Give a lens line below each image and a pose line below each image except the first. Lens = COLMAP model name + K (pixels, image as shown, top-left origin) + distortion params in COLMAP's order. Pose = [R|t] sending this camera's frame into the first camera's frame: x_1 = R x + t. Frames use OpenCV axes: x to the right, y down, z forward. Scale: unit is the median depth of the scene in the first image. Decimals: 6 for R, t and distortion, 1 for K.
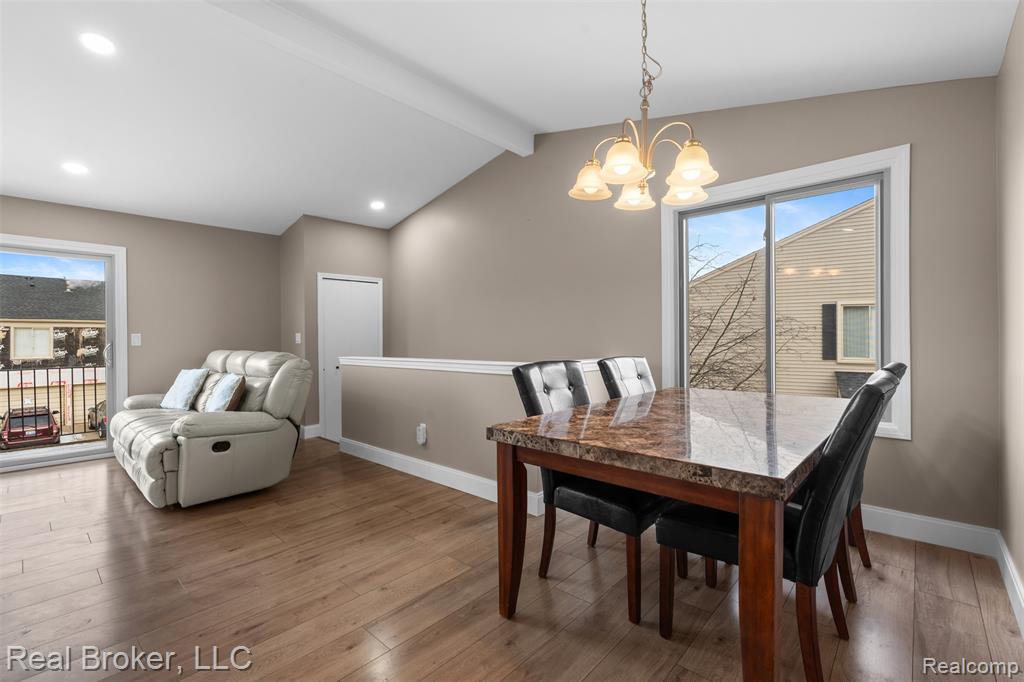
lens RADIAL K [[448.3, 0, 512.0], [0, 448.3, 341.0], [0, 0, 1]] dist [-0.001436, -0.000182]
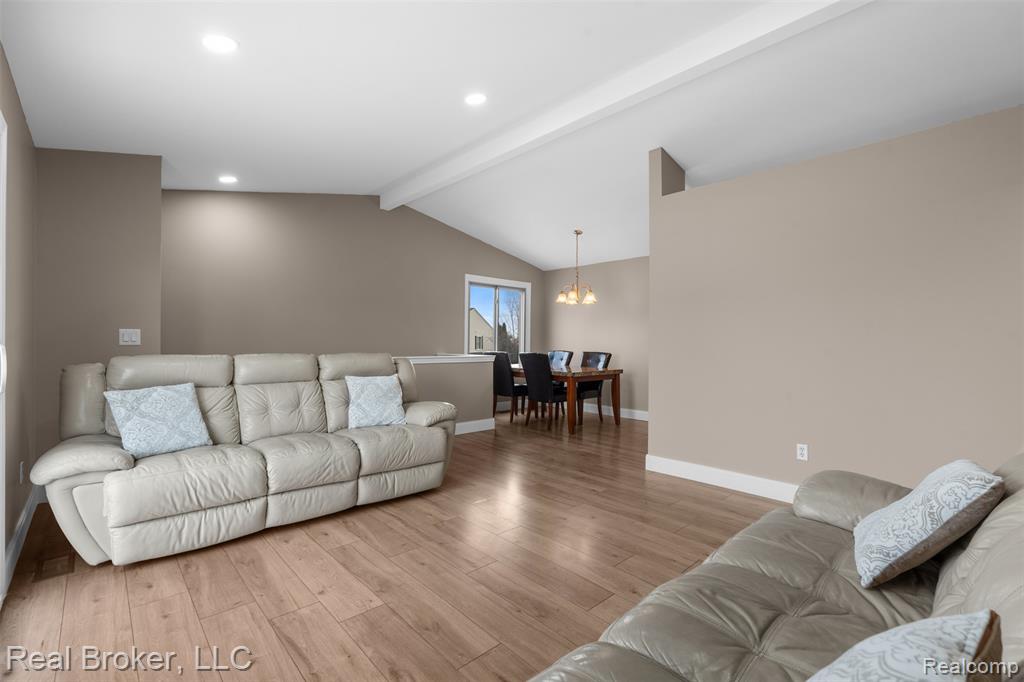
lens RADIAL K [[460.4, 0, 512.0], [0, 460.4, 341.0], [0, 0, 1]] dist [0.047203, 0.000060]
pose [[0.082809, 0.014957, 0.996453, -1.115233], [-0.001320, 0.999888, -0.014899, 0.009117], [-0.996565, -0.000082, 0.082820, 0.405164]]
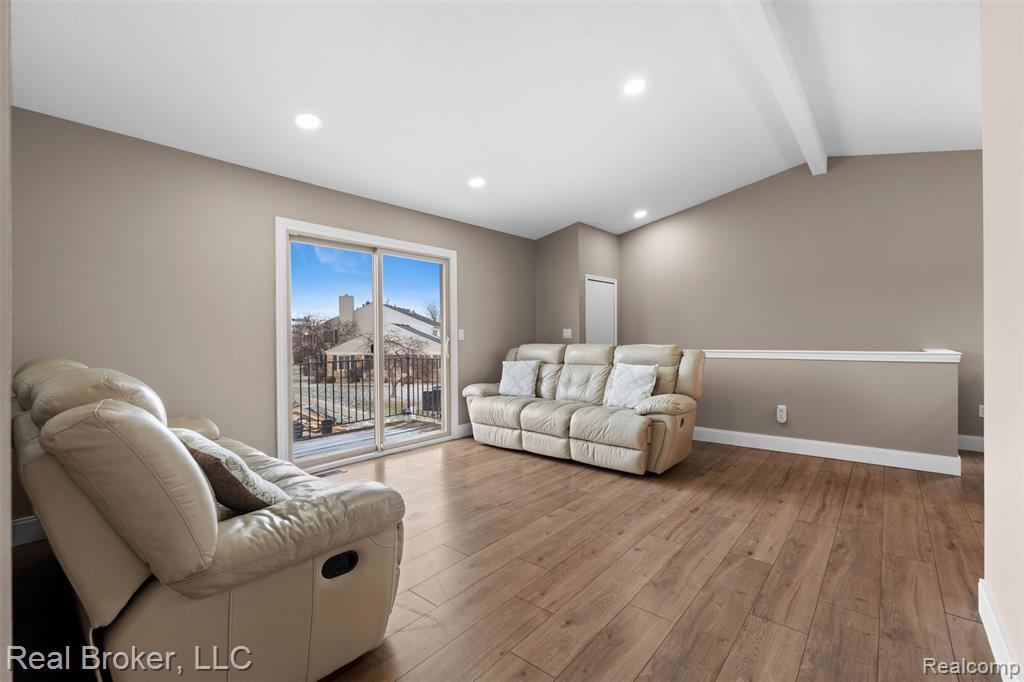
lens RADIAL K [[446.2, 0, 513.1], [0, 446.2, 338.2], [0, 0, 1]] dist [-0.001819, -0.000318]
pose [[0.999268, -0.000356, 0.038257, -0.665460], [0.000472, 0.999995, -0.003021, 0.008697], [-0.038256, 0.003037, 0.999263, -0.095952]]
